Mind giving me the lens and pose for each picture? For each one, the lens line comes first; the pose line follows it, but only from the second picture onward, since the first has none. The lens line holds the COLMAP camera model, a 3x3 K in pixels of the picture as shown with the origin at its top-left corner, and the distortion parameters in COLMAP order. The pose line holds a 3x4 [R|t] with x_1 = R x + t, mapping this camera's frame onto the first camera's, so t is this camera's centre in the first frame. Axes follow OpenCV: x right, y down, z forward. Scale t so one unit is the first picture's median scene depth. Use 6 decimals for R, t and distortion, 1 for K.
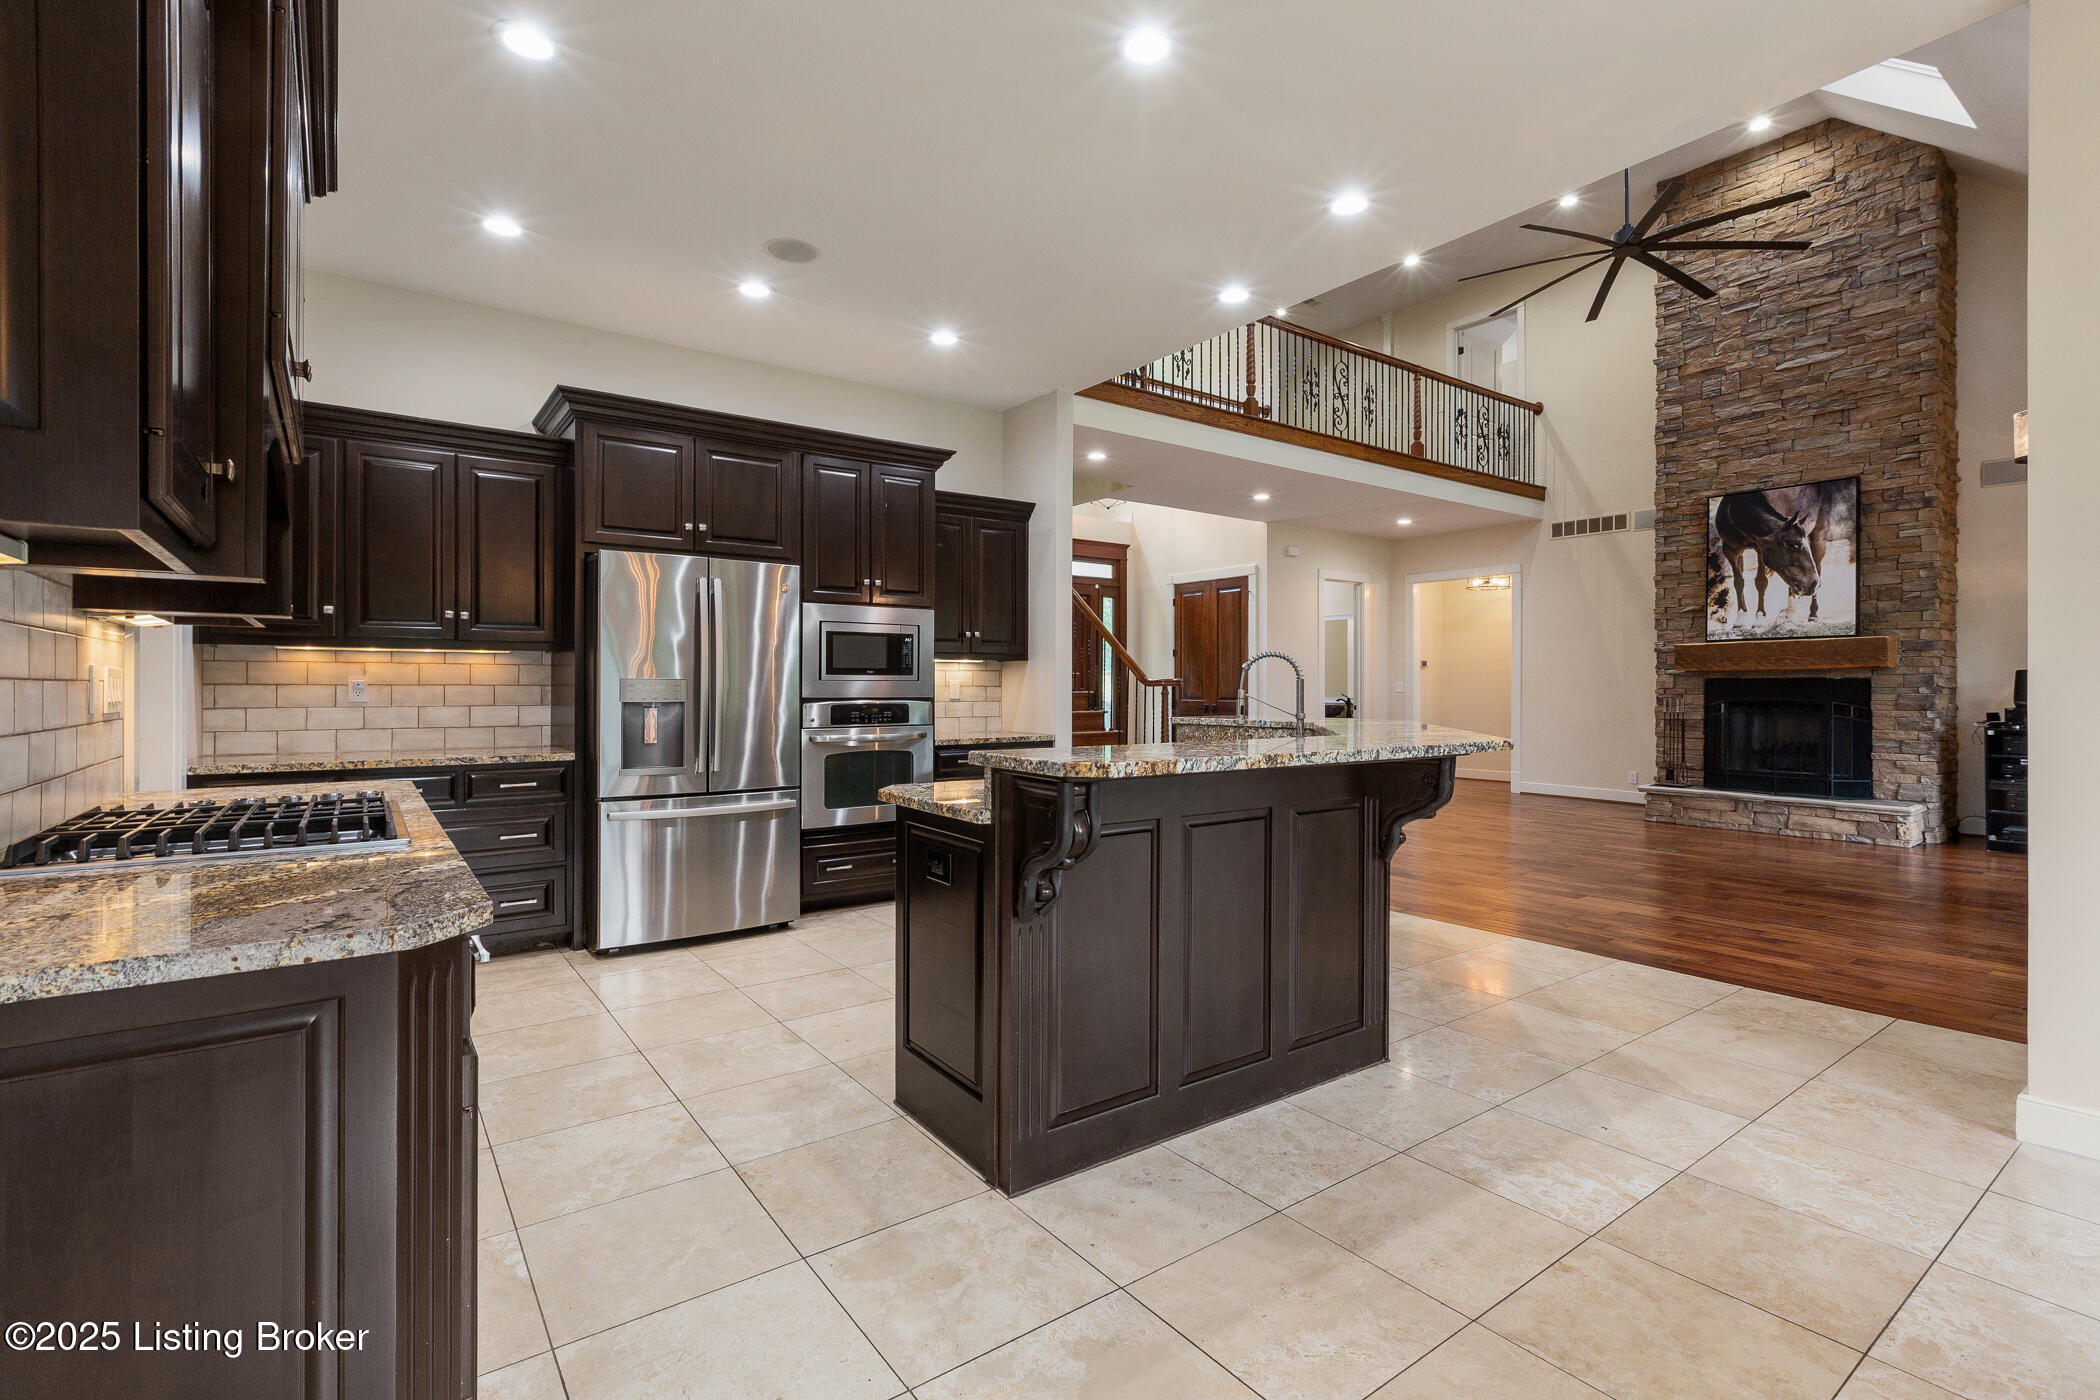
lens RADIAL K [[929.2, 0, 1069.9], [0, 929.2, 689.0], [0, 0, 1]] dist [0.011179, -0.008116]
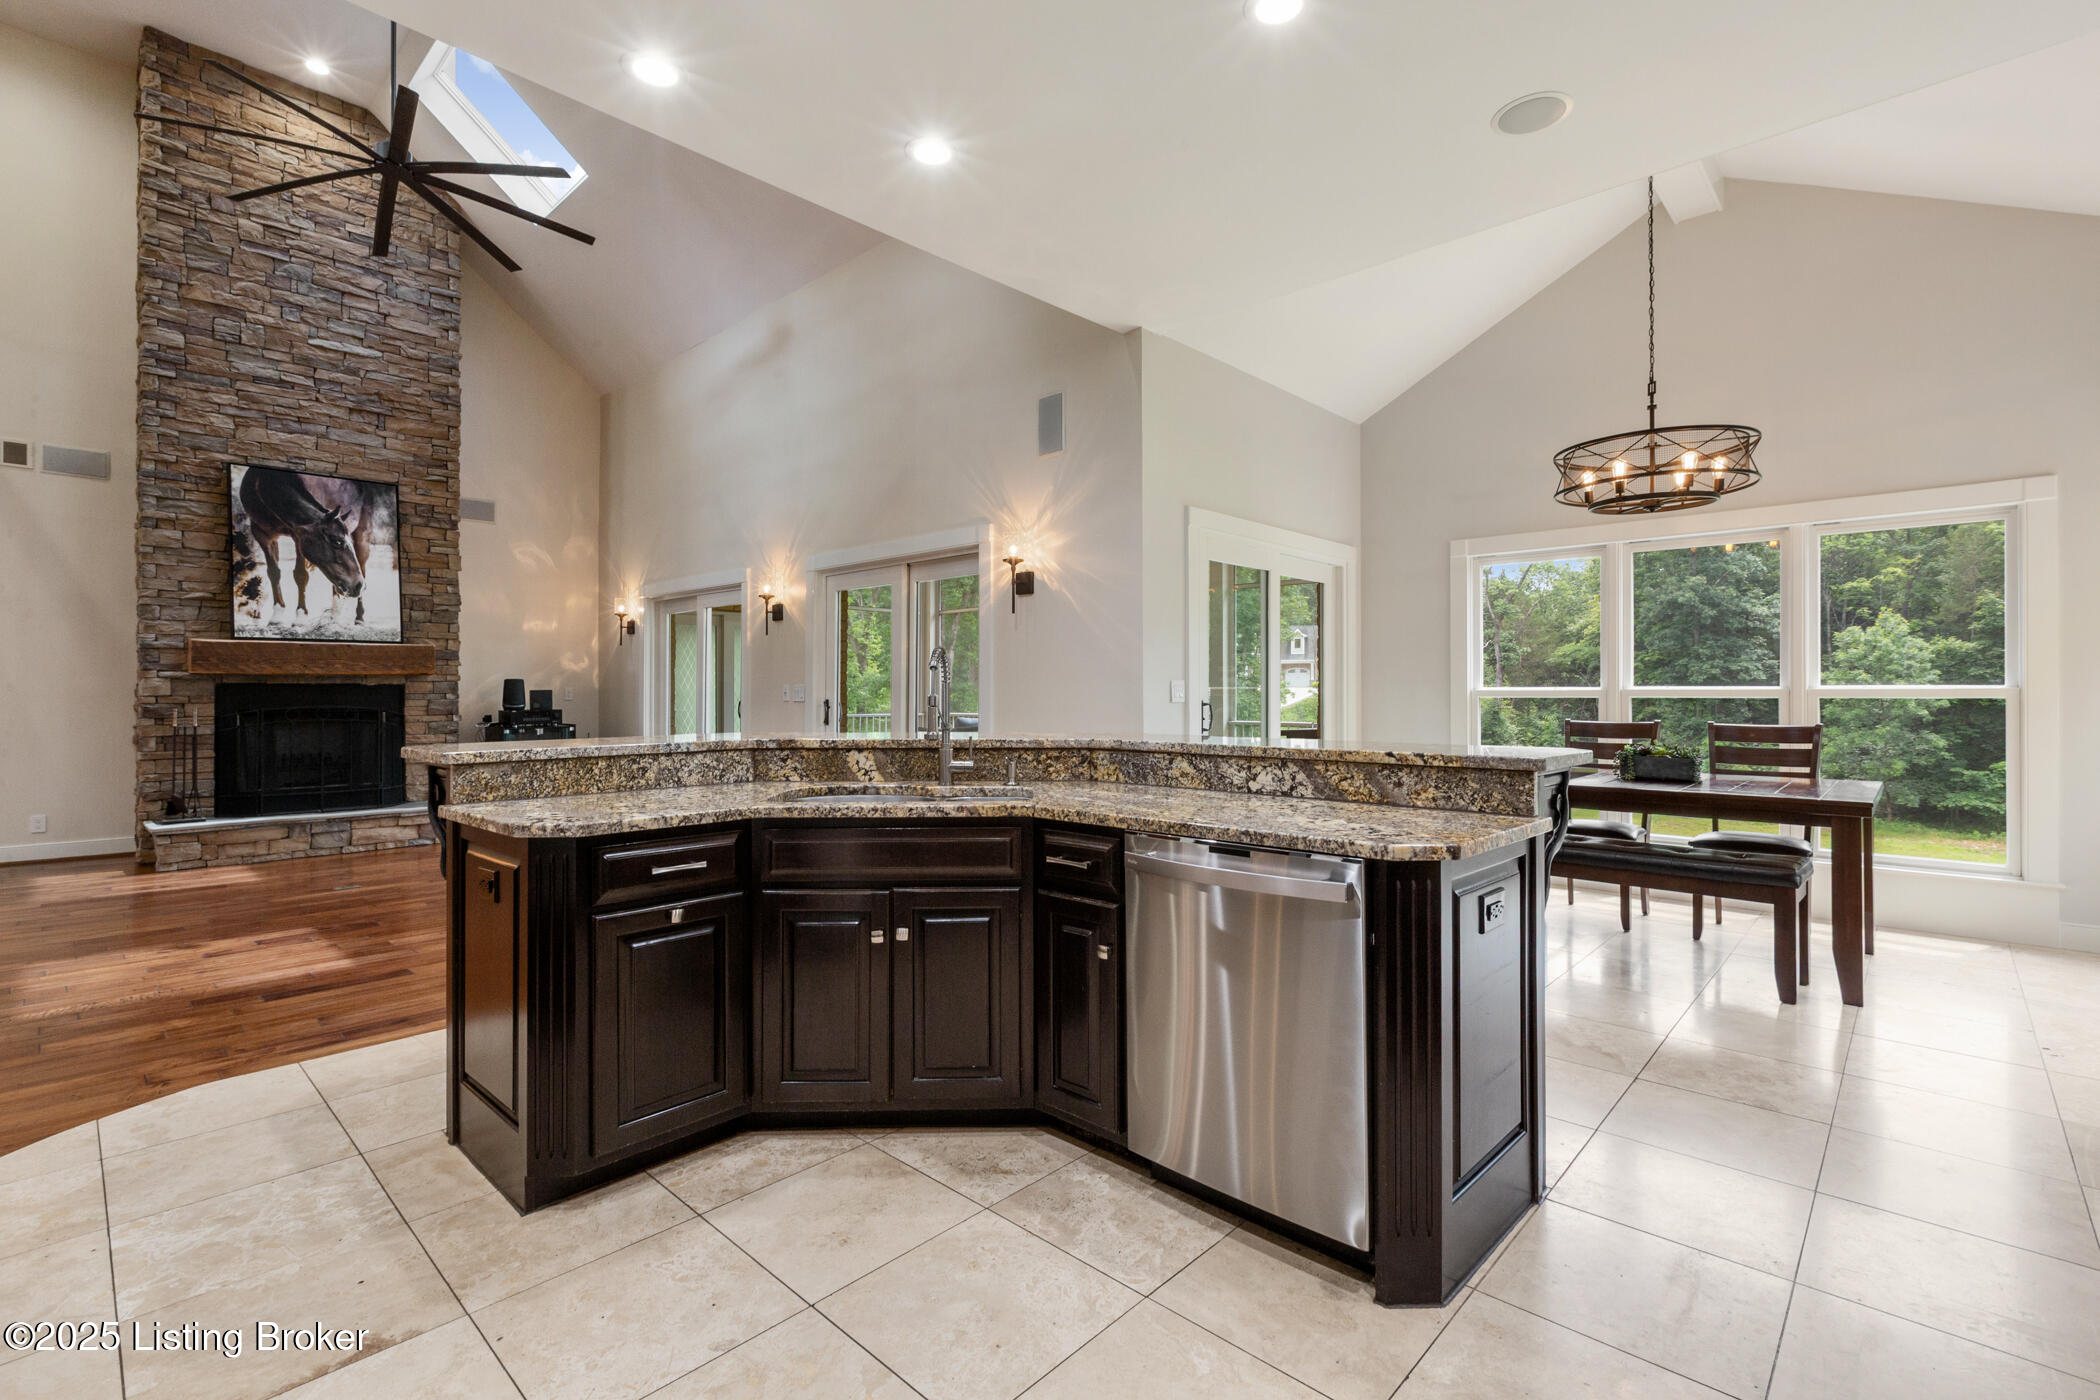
lens RADIAL K [[939.0, 0, 1055.0], [0, 939.0, 688.3], [0, 0, 1]] dist [0.003363, -0.000498]
pose [[-0.158608, 0.003771, 0.987334, -0.258798], [0.004253, 0.999986, -0.003136, -0.001379], [-0.987333, 0.003701, -0.158621, 0.434425]]
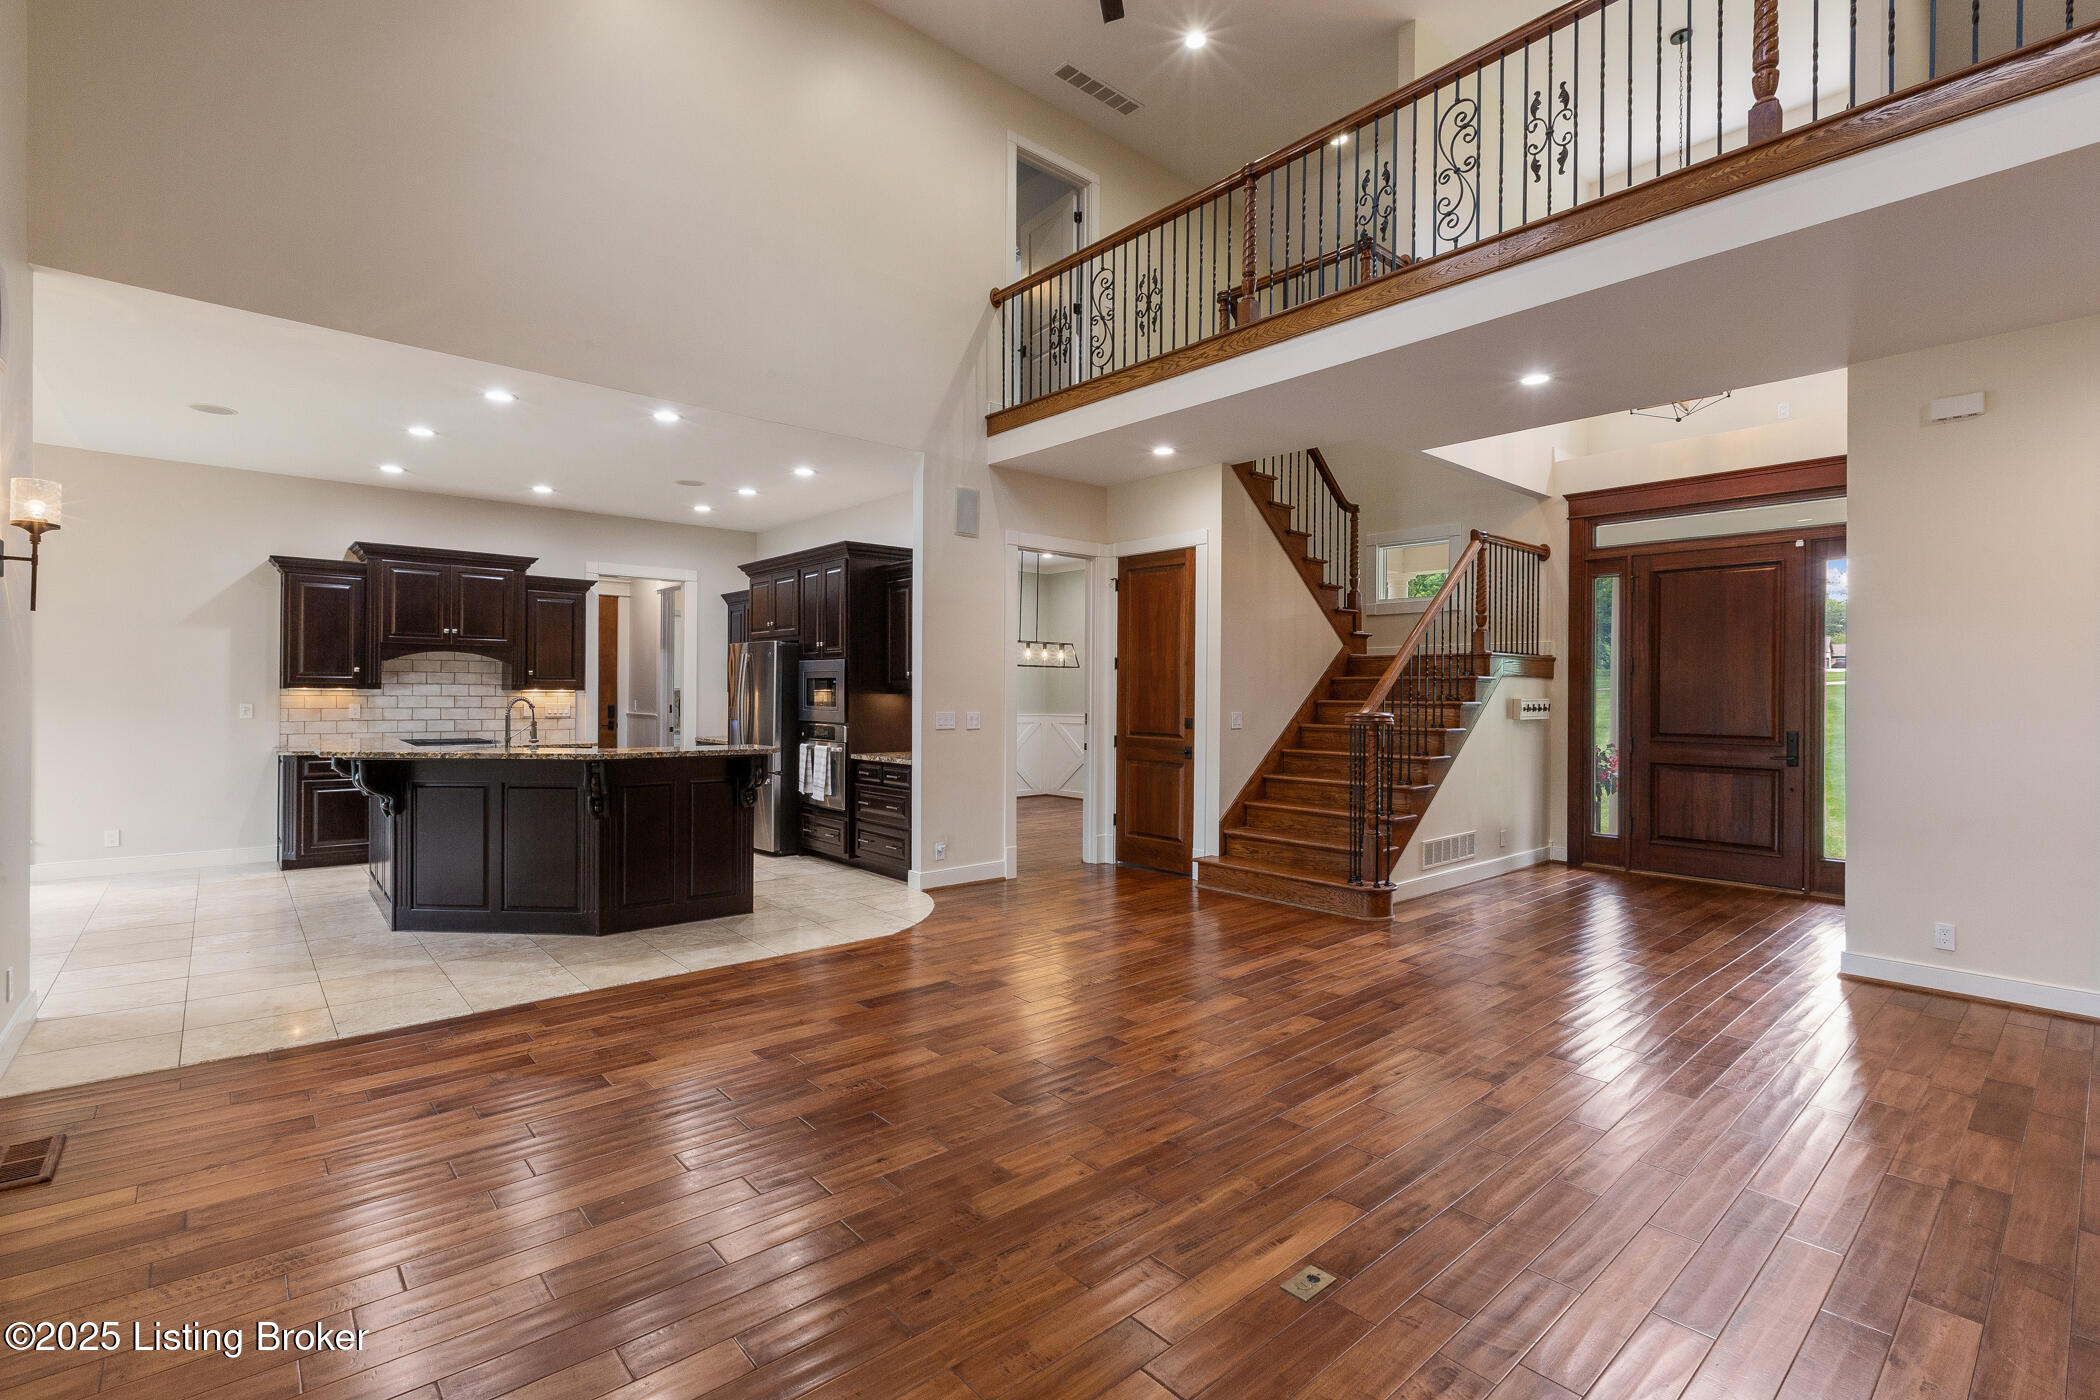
lens RADIAL K [[957.5, 0, 1052.9], [0, 957.5, 689.1], [0, 0, 1]] dist [0.009898, 0.000173]
pose [[0.064219, -0.004607, -0.997925, 0.847633], [-0.009002, 0.999946, -0.005196, -0.023860], [0.997895, 0.009317, 0.064174, 0.772287]]
